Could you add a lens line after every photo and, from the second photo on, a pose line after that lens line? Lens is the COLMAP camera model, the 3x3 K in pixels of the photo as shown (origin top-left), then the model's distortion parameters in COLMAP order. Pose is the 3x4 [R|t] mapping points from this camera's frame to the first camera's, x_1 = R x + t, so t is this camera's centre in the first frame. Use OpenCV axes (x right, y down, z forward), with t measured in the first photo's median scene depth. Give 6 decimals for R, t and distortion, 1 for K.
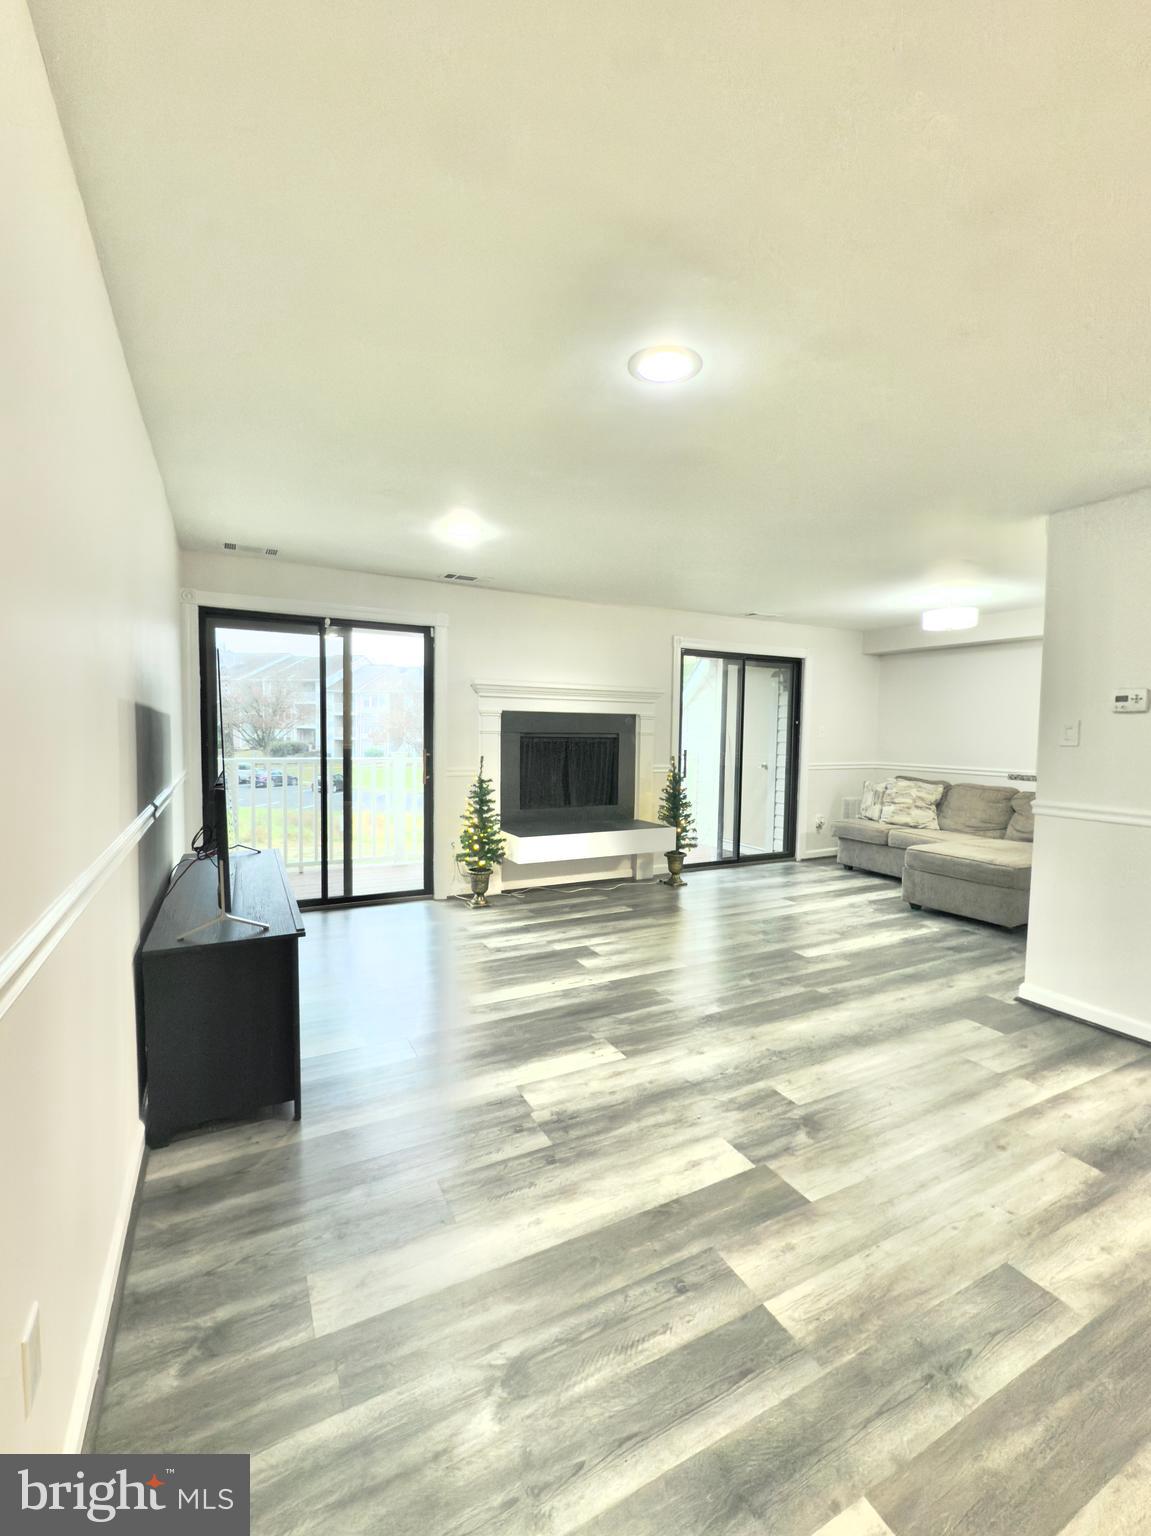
lens RADIAL K [[662.5, 0, 575.9], [0, 662.5, 773.0], [0, 0, 1]] dist [-0.001670, -0.000271]
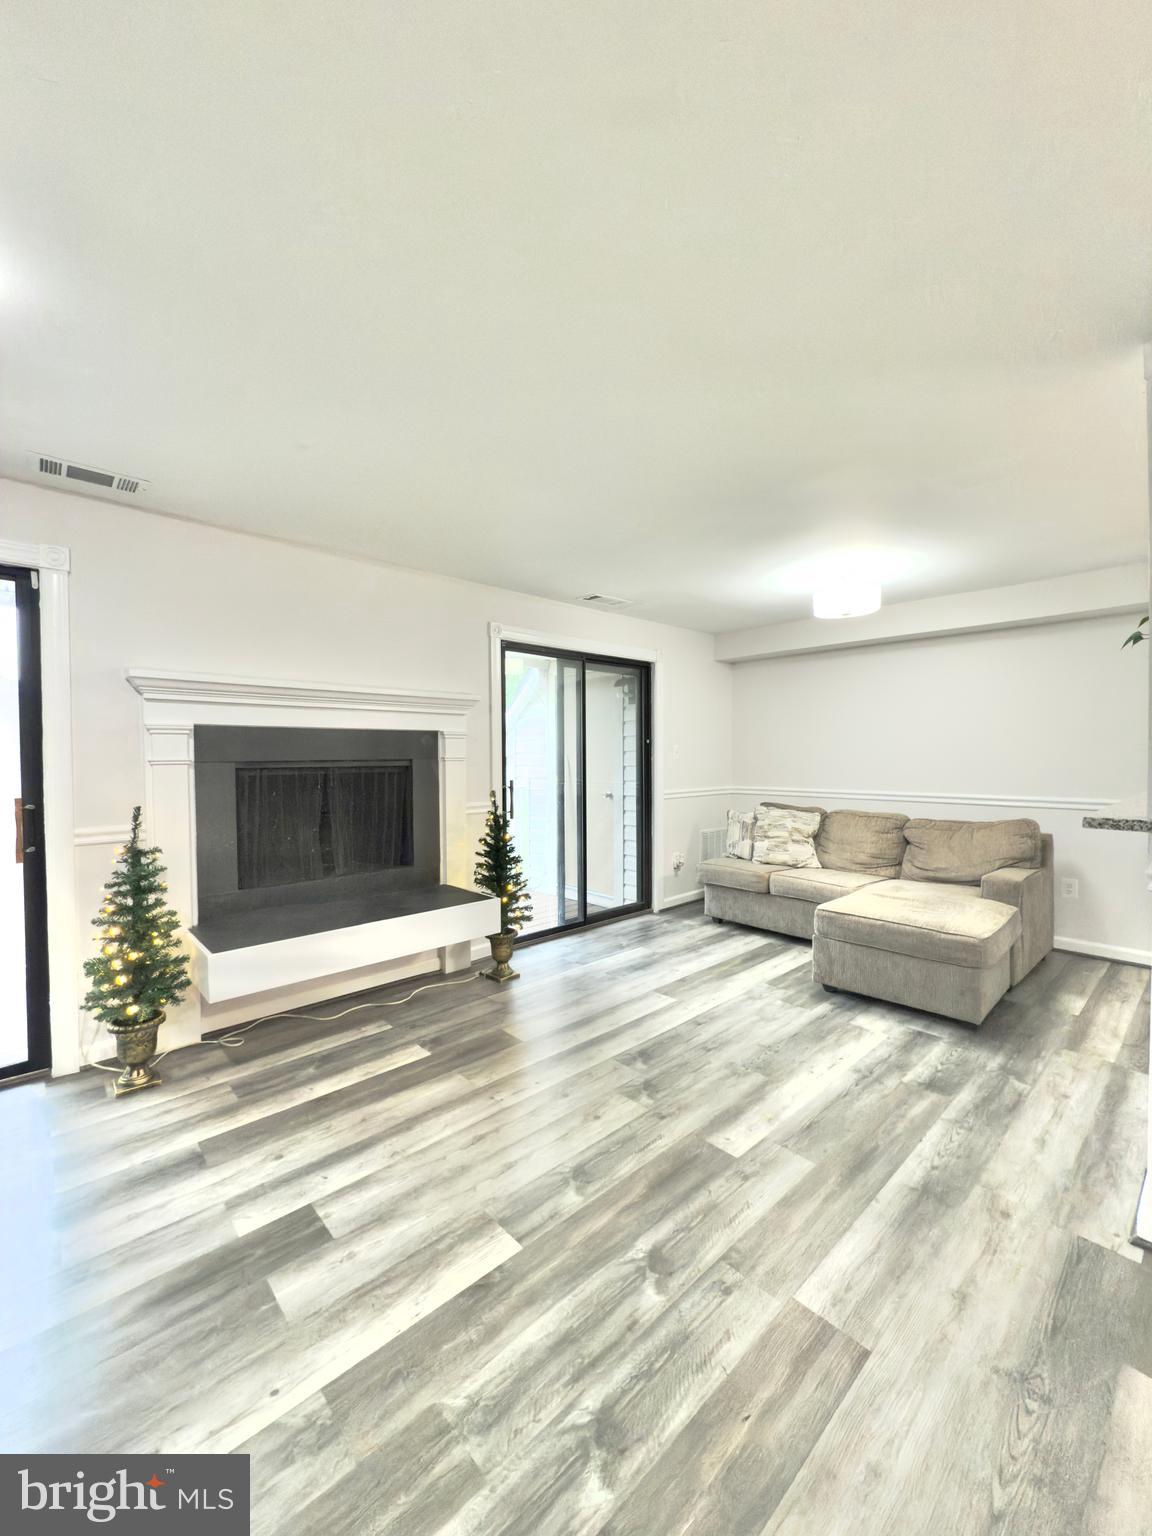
lens RADIAL K [[610.0, 0, 578.5], [0, 610.0, 769.2], [0, 0, 1]] dist [0.000044, 0.000209]
pose [[0.965207, -0.025829, 0.260207, 0.072393], [0.036738, 0.998634, -0.037147, -0.022509], [-0.258893, 0.045414, 0.964838, 0.389503]]
